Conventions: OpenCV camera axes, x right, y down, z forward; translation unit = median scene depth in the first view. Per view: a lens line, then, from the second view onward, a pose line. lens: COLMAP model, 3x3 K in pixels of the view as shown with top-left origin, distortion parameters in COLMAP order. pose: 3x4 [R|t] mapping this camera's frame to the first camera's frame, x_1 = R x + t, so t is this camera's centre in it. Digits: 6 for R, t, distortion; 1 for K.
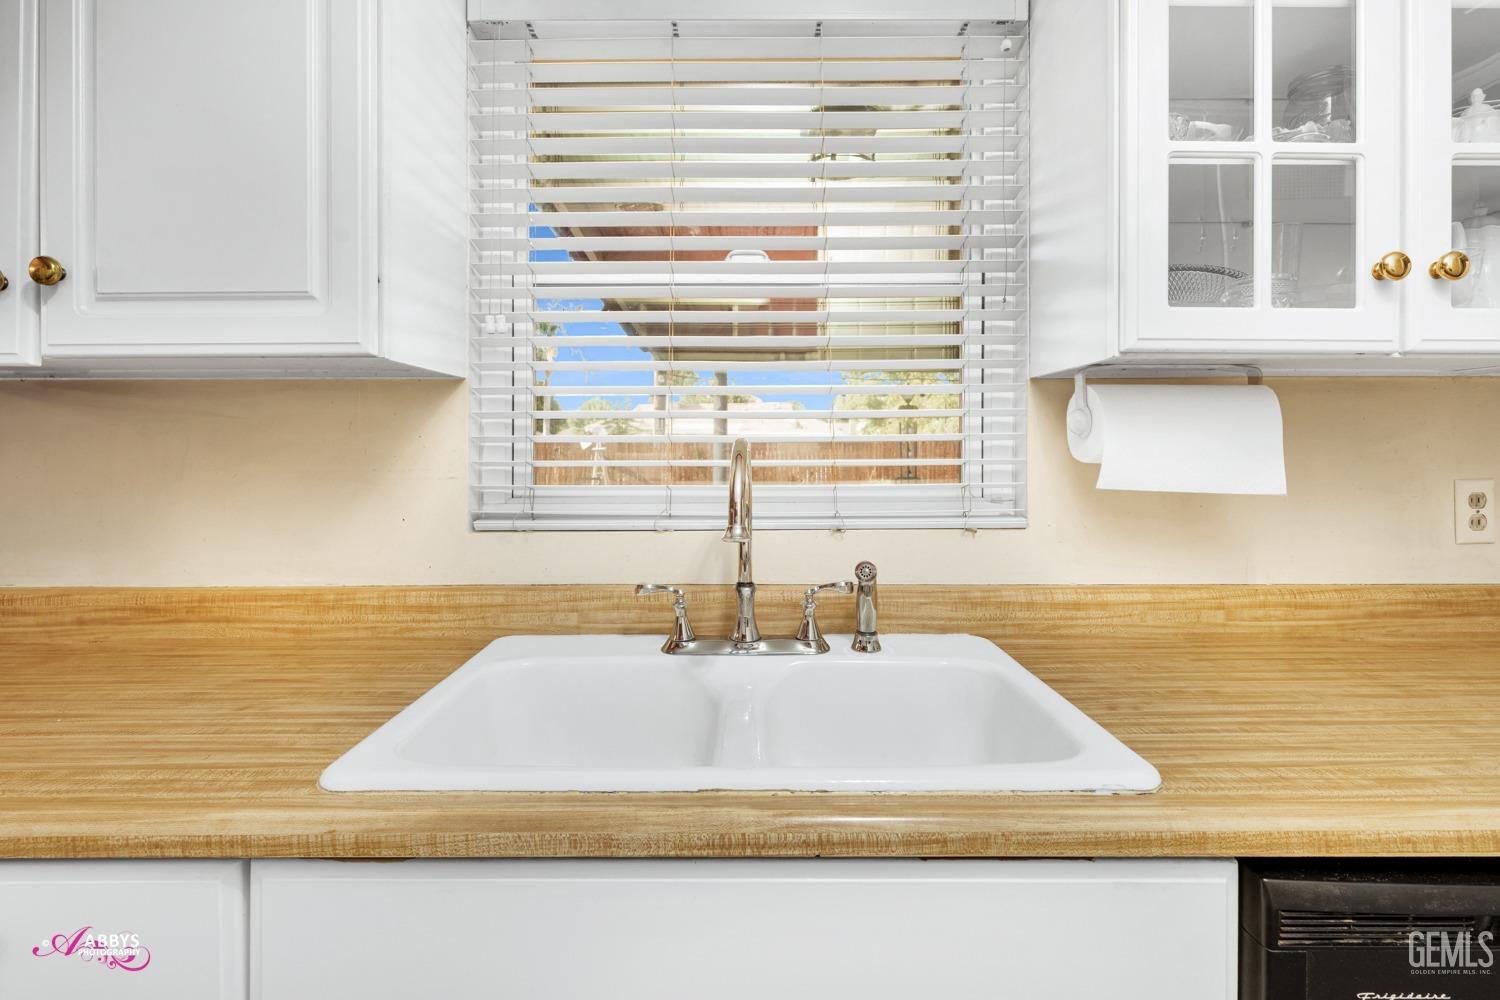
lens RADIAL K [[728.4, 0, 761.7], [0, 728.4, 440.4], [0, 0, 1]] dist [0.002929, 0.000761]
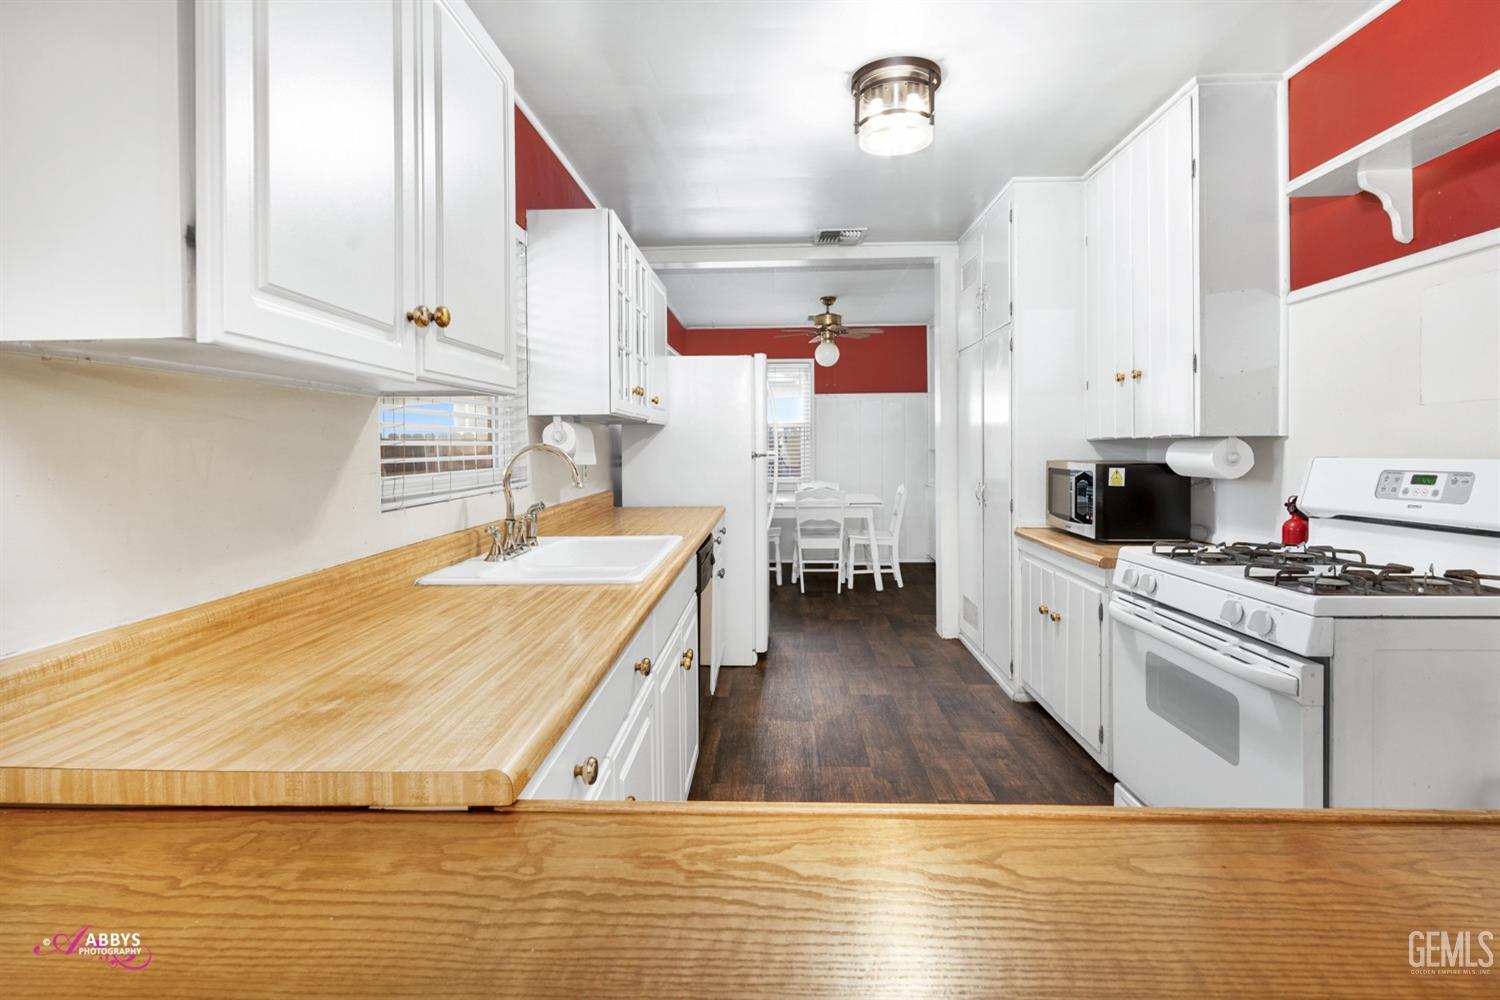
lens RADIAL K [[719.7, 0, 751.7], [0, 719.7, 448.7], [0, 0, 1]] dist [-0.000128, 0.000034]
pose [[0.032055, -0.006639, 0.999464, -1.786811], [-0.007465, 0.999948, 0.006882, -0.007001], [-0.999458, -0.007682, 0.032004, 0.294939]]
